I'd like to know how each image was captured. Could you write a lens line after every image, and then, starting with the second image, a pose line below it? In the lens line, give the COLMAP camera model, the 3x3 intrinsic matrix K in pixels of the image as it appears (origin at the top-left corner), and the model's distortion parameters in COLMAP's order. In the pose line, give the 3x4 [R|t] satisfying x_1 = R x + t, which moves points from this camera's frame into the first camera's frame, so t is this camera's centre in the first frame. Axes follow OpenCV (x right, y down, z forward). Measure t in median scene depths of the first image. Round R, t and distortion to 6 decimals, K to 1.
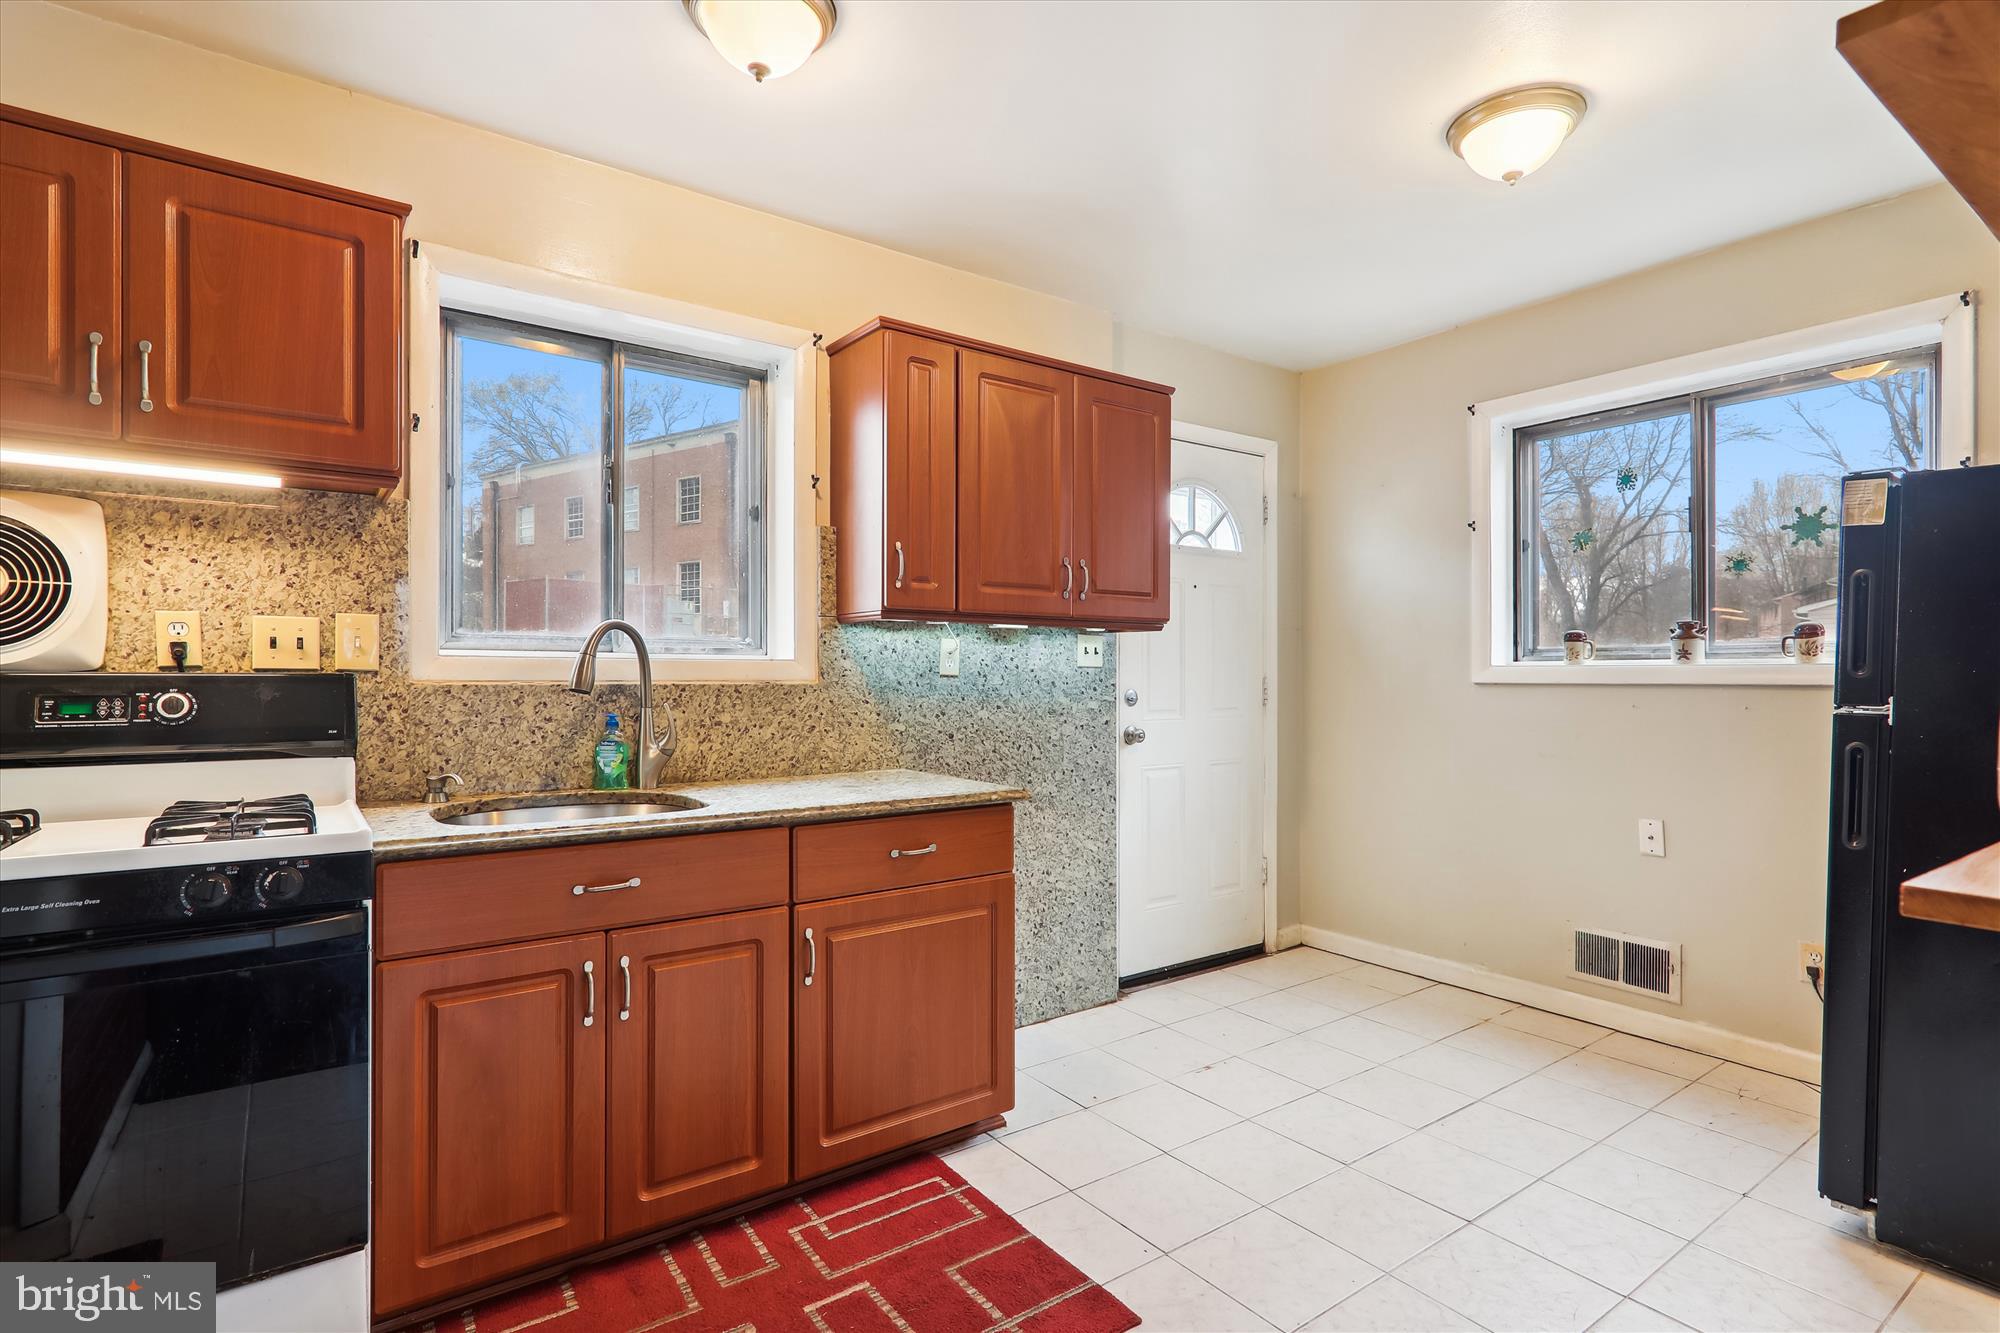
lens RADIAL K [[971.4, 0, 1005.8], [0, 971.4, 675.1], [0, 0, 1]] dist [0.003073, -0.000127]
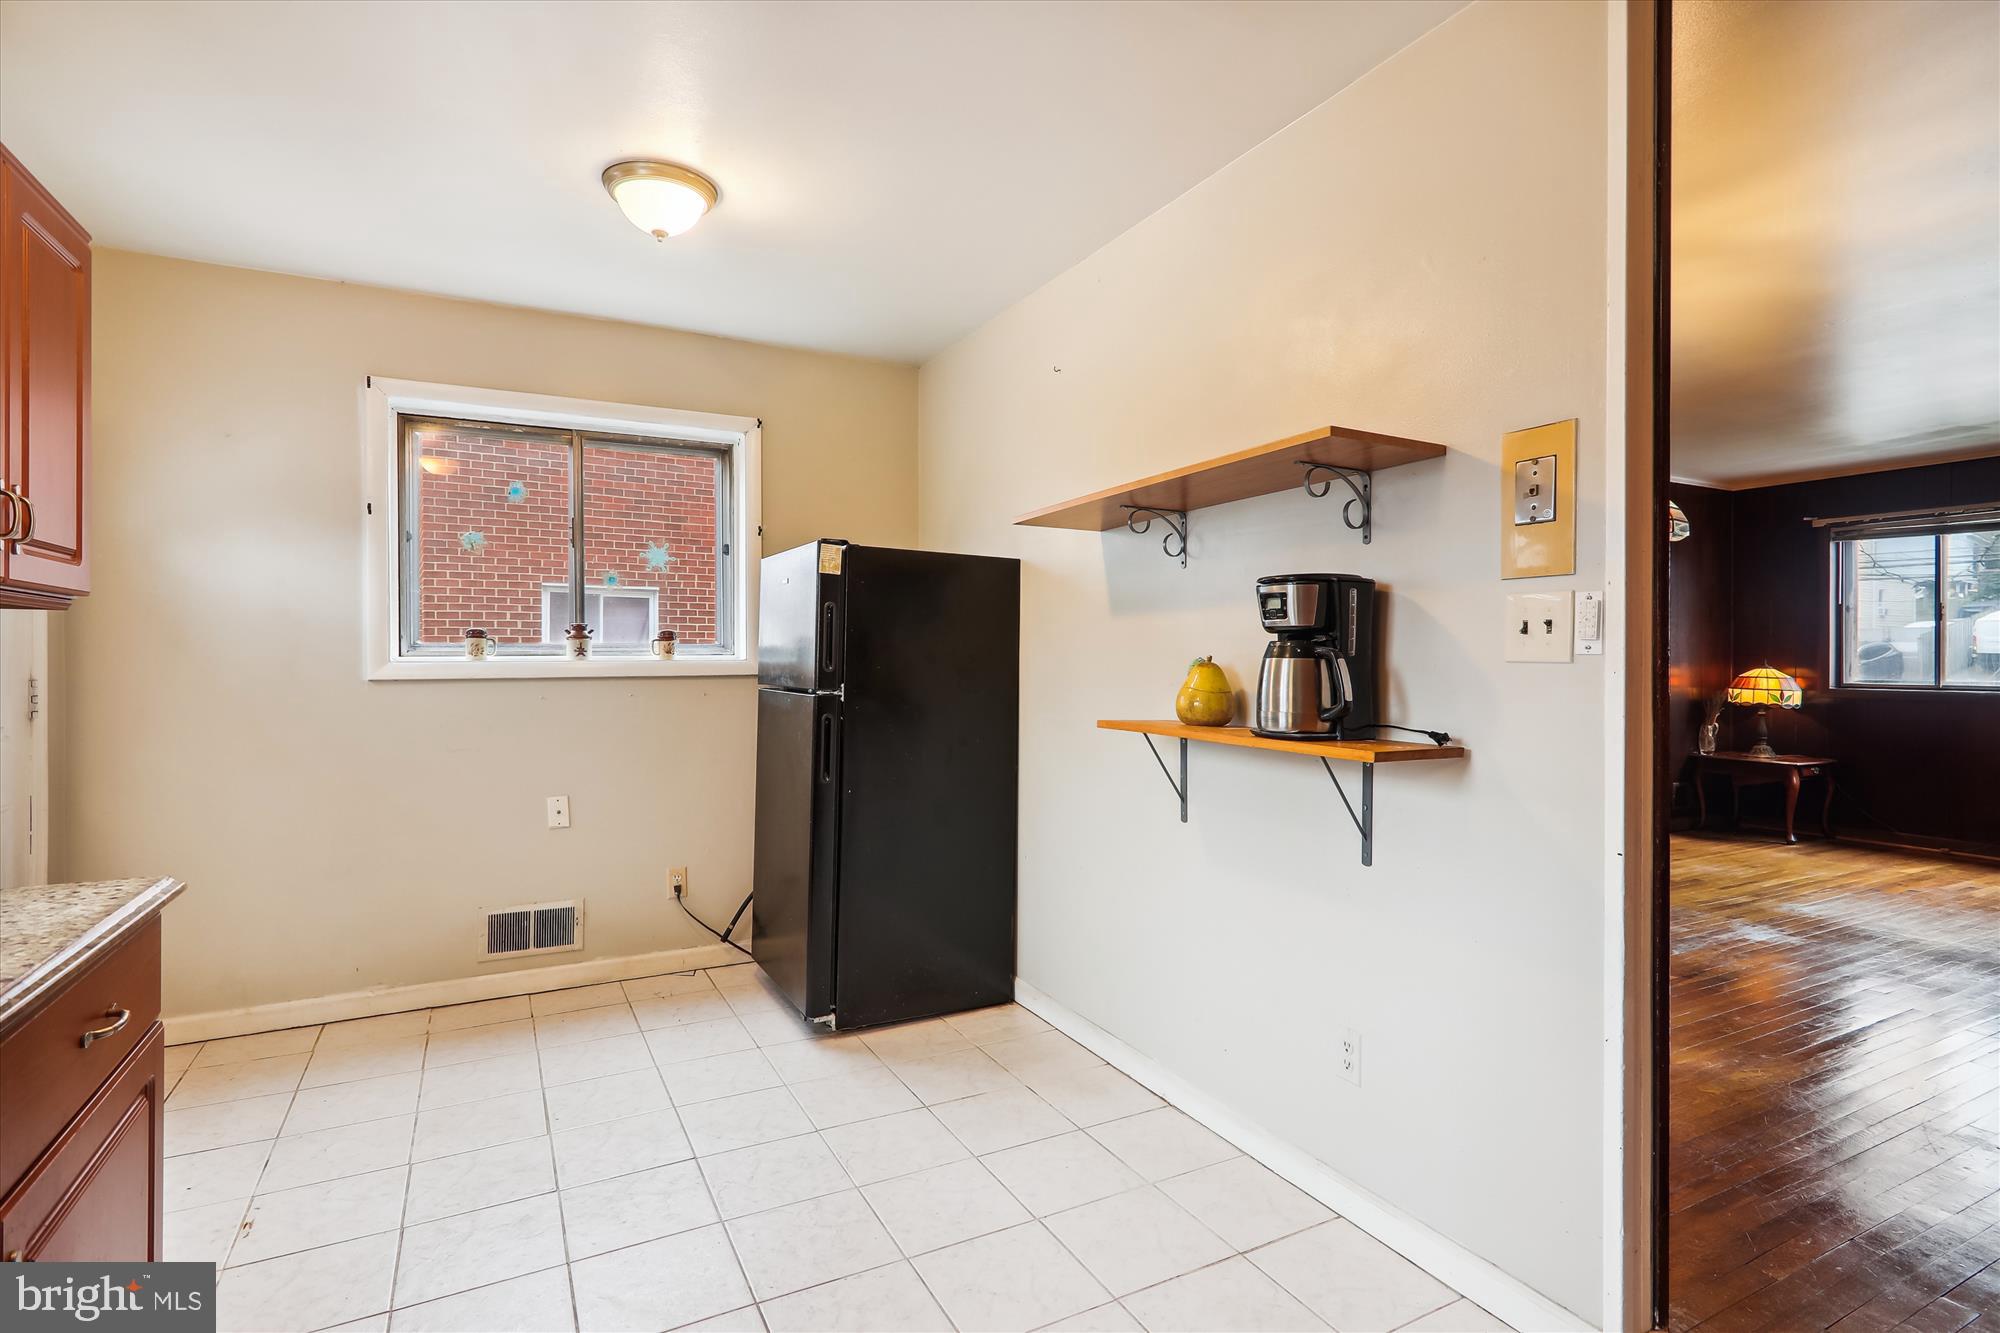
lens RADIAL K [[983.6, 0, 1003.9], [0, 983.6, 657.4], [0, 0, 1]] dist [0.001355, -0.000180]
pose [[0.146395, -0.002061, 0.989224, -0.414811], [0.004251, 0.999990, 0.001454, -0.014267], [-0.989217, 0.003992, 0.146402, 0.326261]]
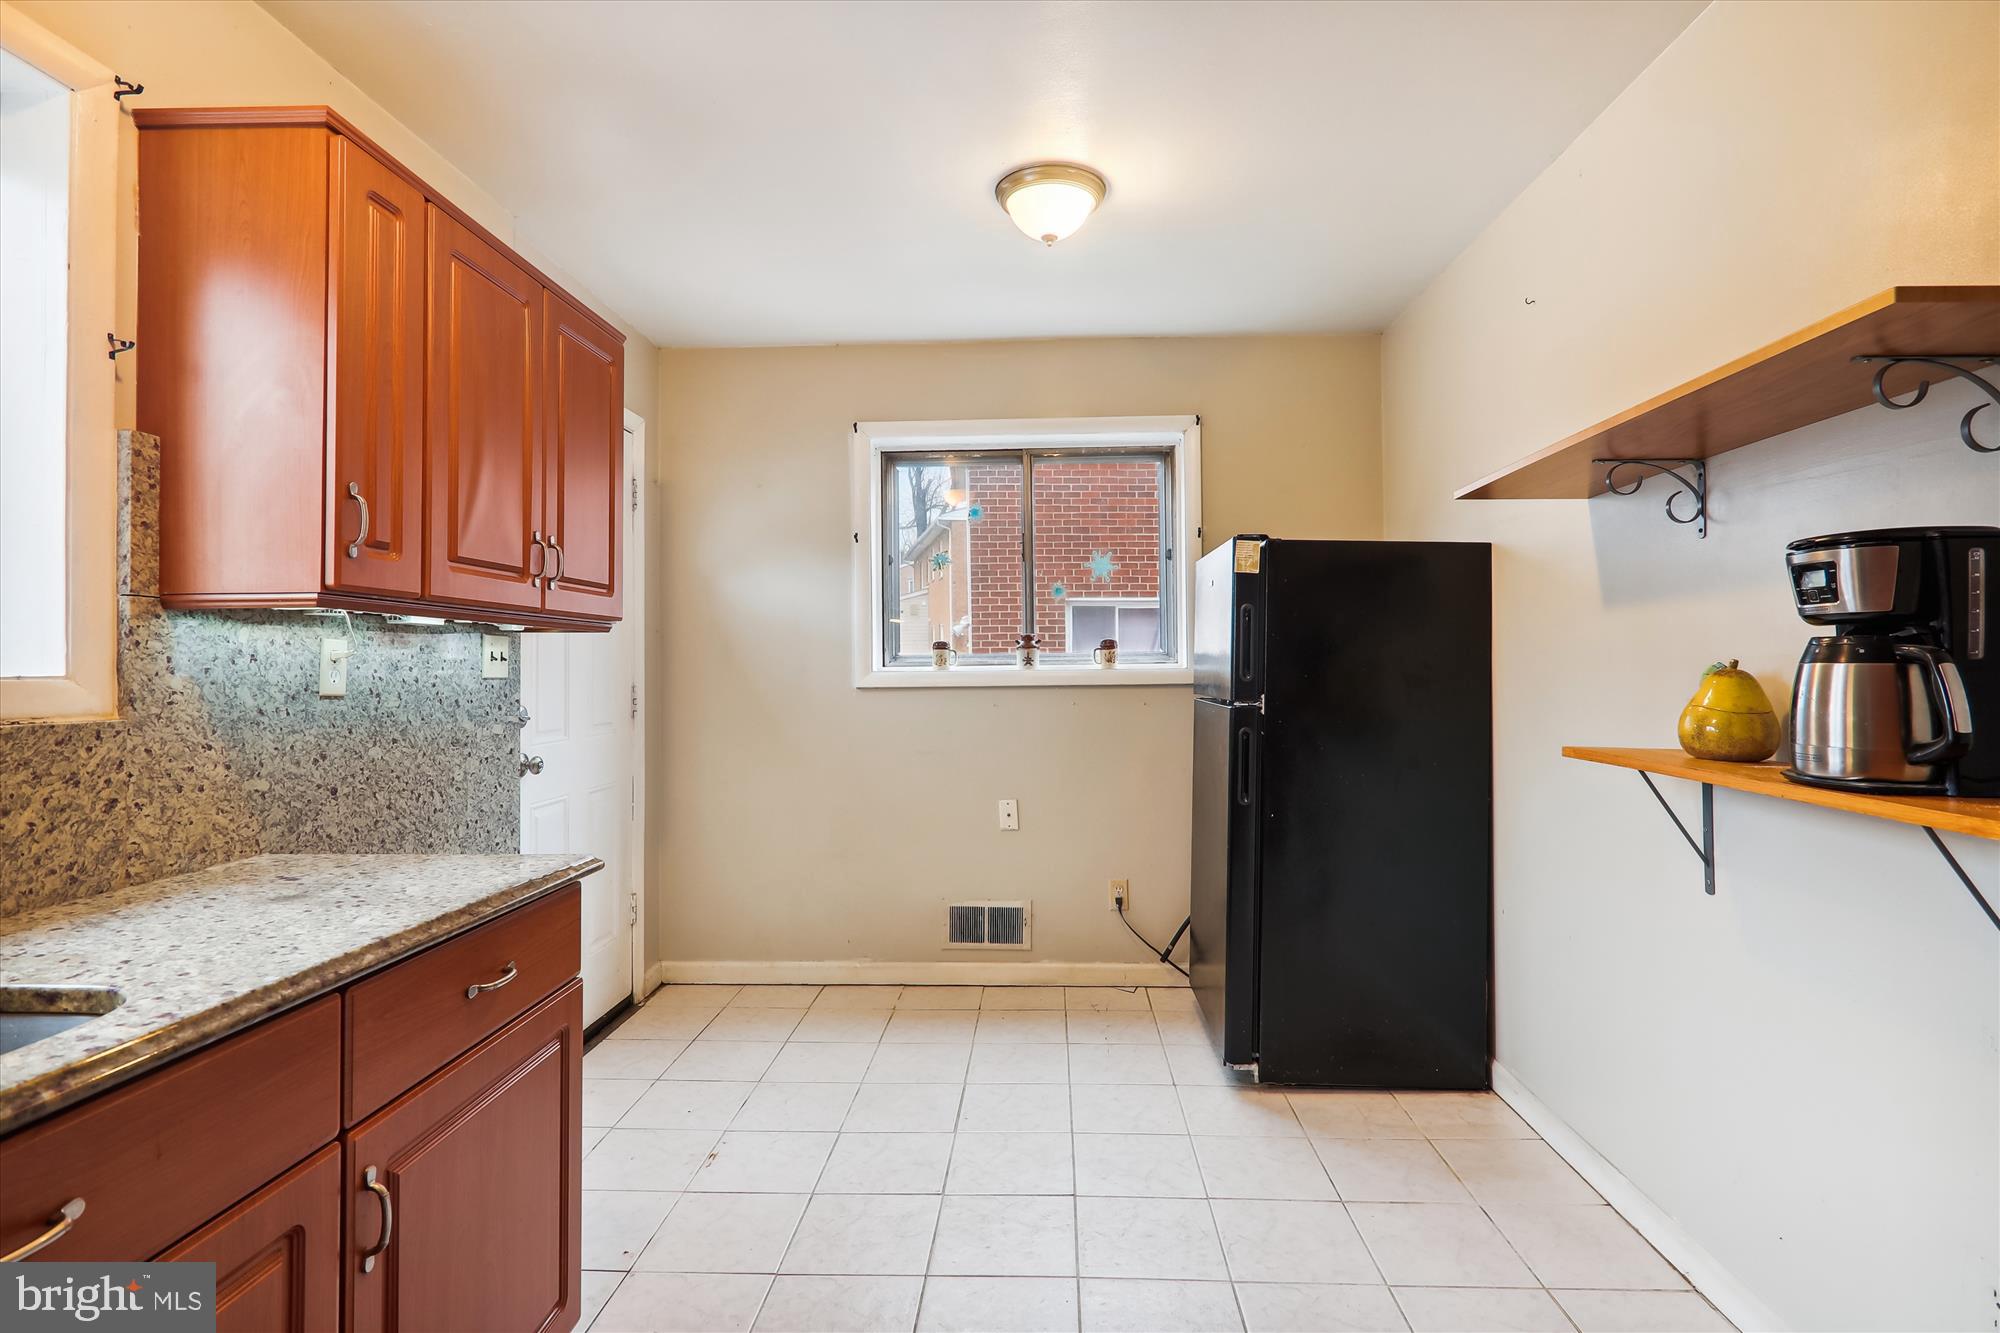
lens RADIAL K [[987.4, 0, 1008.8], [0, 987.4, 646.6], [0, 0, 1]] dist [0.001270, -0.000263]
pose [[0.622968, 0.009892, 0.782185, -0.294388], [0.010697, 0.999719, -0.021163, -0.013895], [-0.782174, 0.021551, 0.622687, 0.251852]]
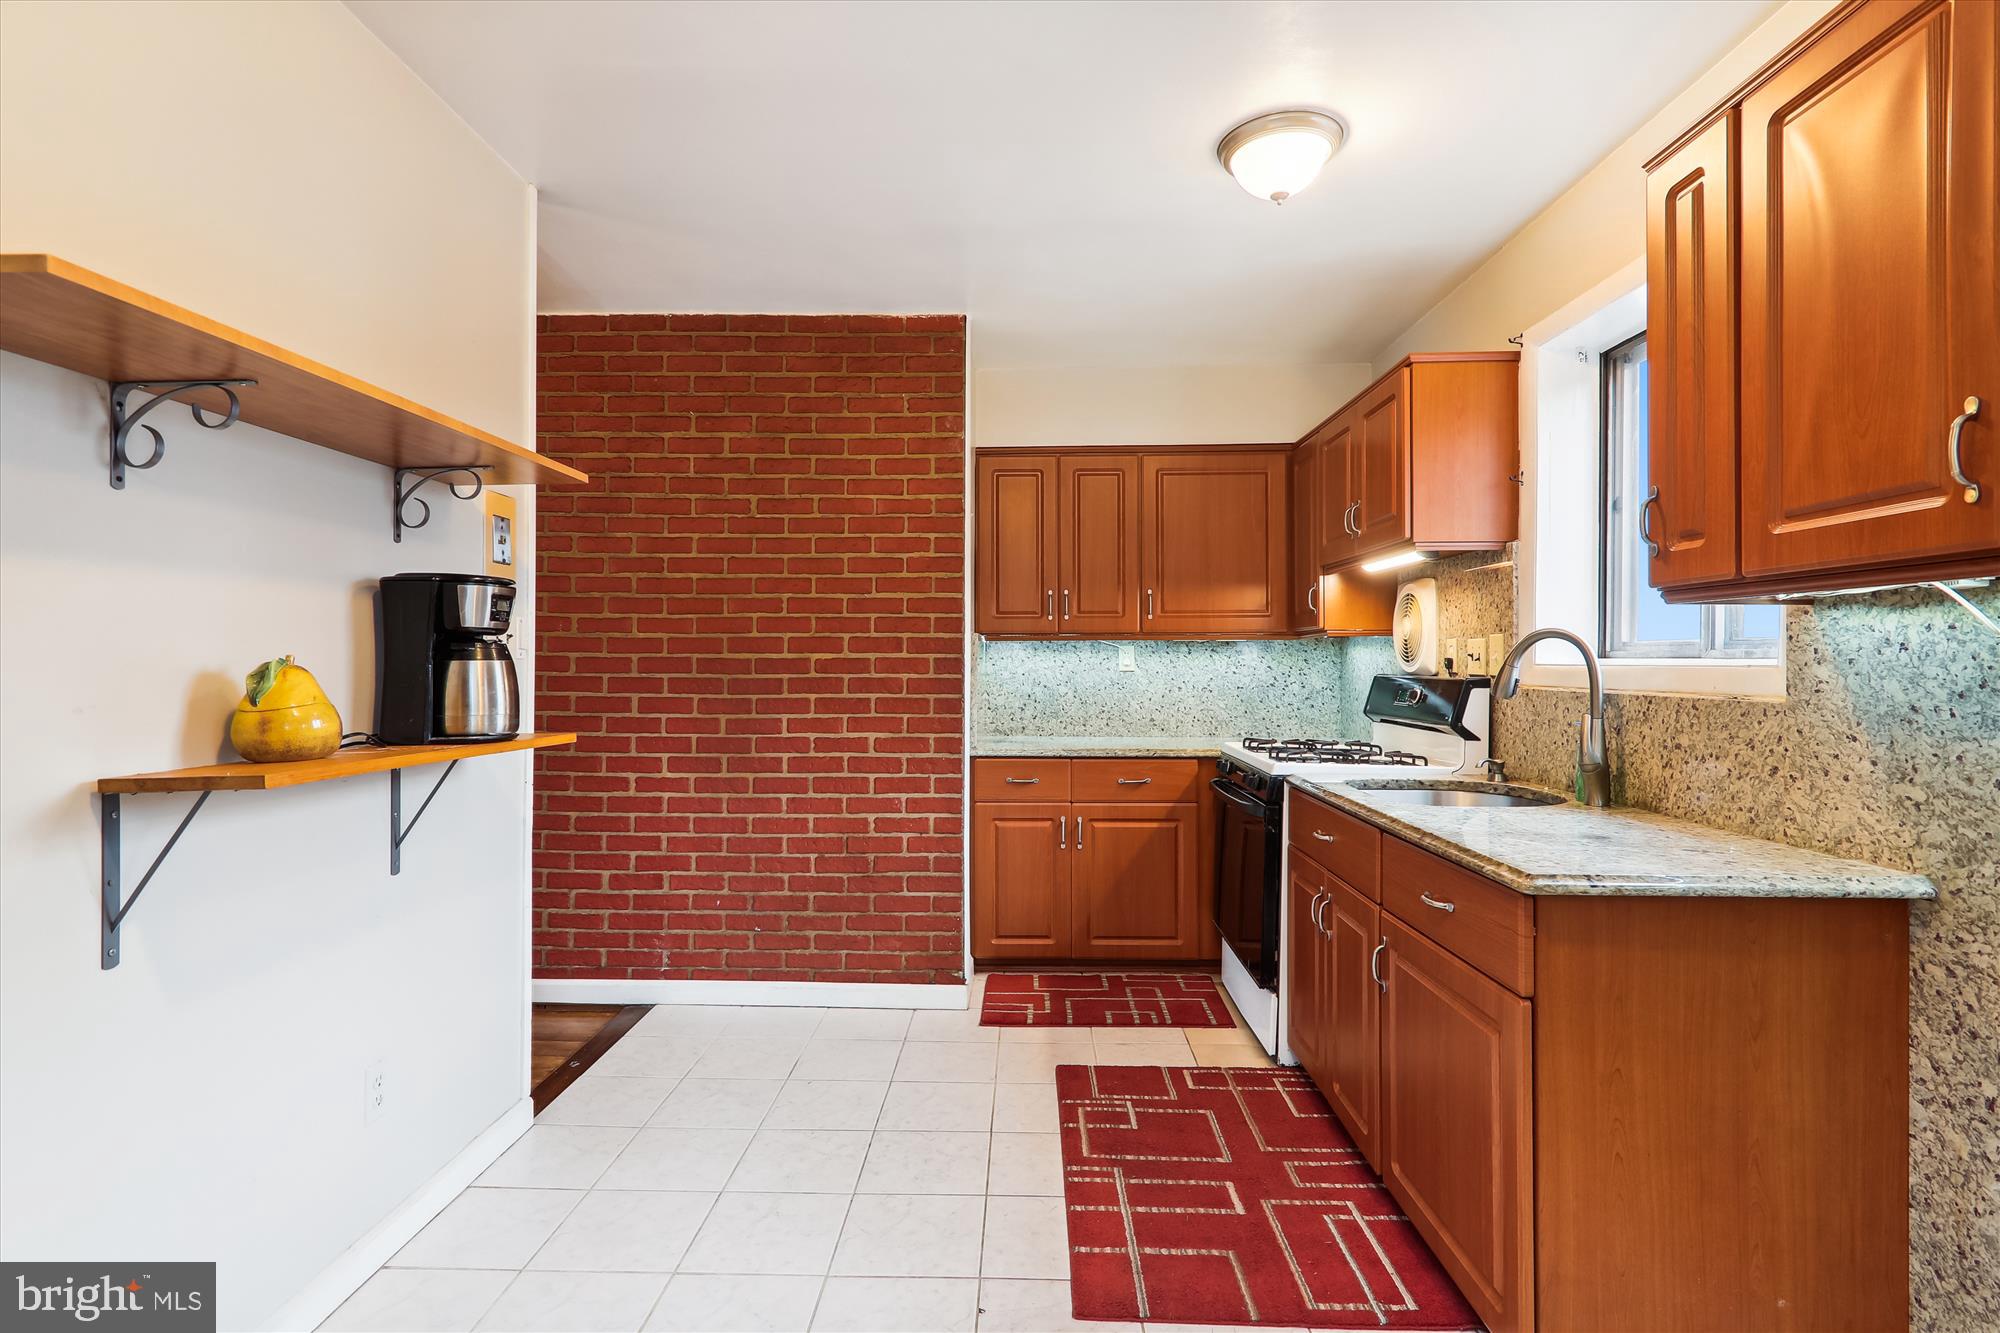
lens RADIAL K [[987.4, 0, 1008.8], [0, 987.4, 646.6], [0, 0, 1]] dist [0.001270, -0.000263]
pose [[-0.599505, -0.018417, -0.800159, 0.595757], [-0.006748, 0.999816, -0.017956, -0.011994], [0.800343, -0.005365, -0.599518, 0.913108]]
